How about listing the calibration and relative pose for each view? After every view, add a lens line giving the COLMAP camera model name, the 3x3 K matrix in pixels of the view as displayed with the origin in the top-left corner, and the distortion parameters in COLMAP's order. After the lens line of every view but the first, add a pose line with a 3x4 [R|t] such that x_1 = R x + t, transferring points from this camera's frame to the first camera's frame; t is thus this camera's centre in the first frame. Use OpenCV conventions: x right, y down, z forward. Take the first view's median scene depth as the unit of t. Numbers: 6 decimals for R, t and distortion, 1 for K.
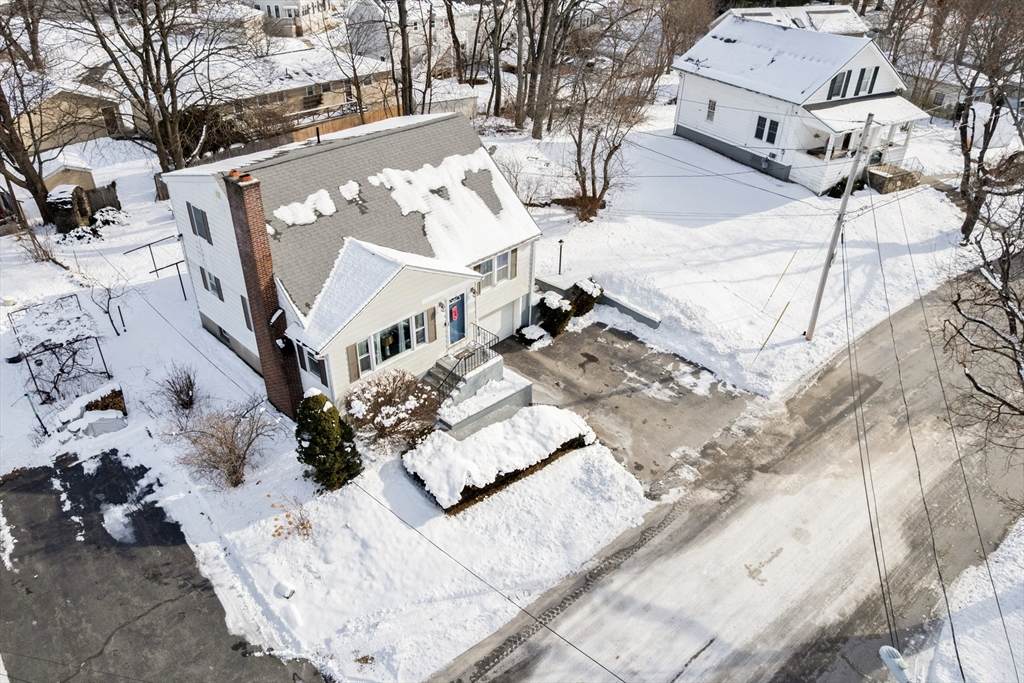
lens RADIAL K [[748.1, 0, 483.4], [0, 748.1, 344.0], [0, 0, 1]] dist [-0.003359, -0.000225]
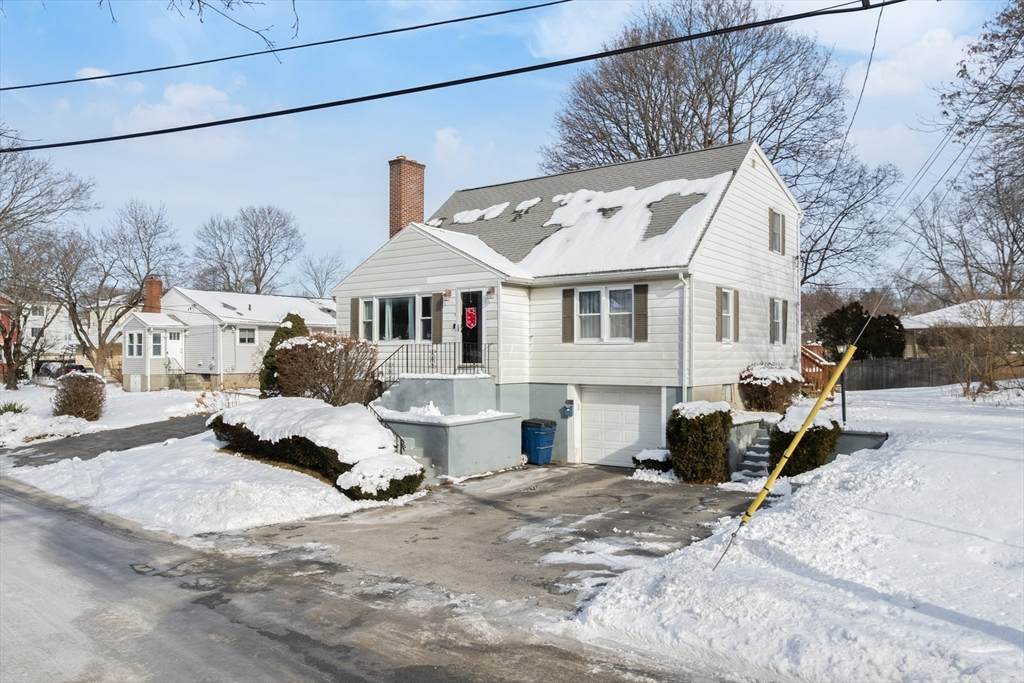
lens RADIAL K [[748.1, 0, 483.4], [0, 748.1, 344.0], [0, 0, 1]] dist [-0.003359, -0.000225]
pose [[0.088317, -0.026652, -0.995736, 0.689186], [-0.546325, 0.834576, -0.070795, 0.026132], [0.832904, 0.550247, 0.059147, 0.969758]]
